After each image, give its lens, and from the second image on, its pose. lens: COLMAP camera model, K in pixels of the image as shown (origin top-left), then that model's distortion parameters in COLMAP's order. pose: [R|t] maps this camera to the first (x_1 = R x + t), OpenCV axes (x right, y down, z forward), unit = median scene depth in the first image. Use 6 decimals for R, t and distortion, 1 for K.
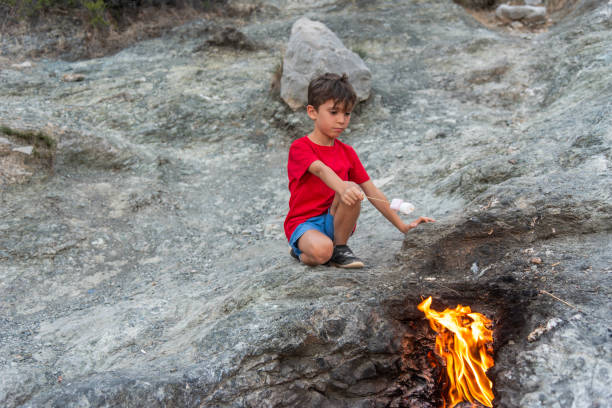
lens RADIAL K [[716.0, 0, 306.0], [0, 716.0, 204.0], [0, 0, 1]] dist [-0.019677, 0.001780]
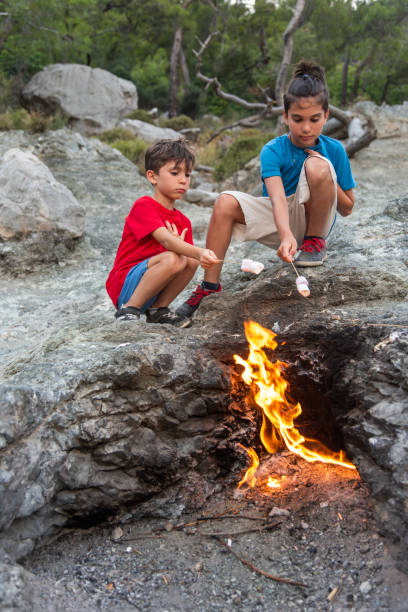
lens RADIAL K [[744.4, 0, 194.7], [0, 744.4, 307.2], [0, 0, 1]] dist [0.004431, -0.030561]
pose [[0.945193, 0.054510, 0.321929, -0.131169], [-0.010530, 0.990542, -0.136805, 0.126244], [-0.326342, 0.125917, 0.936828, 0.027979]]
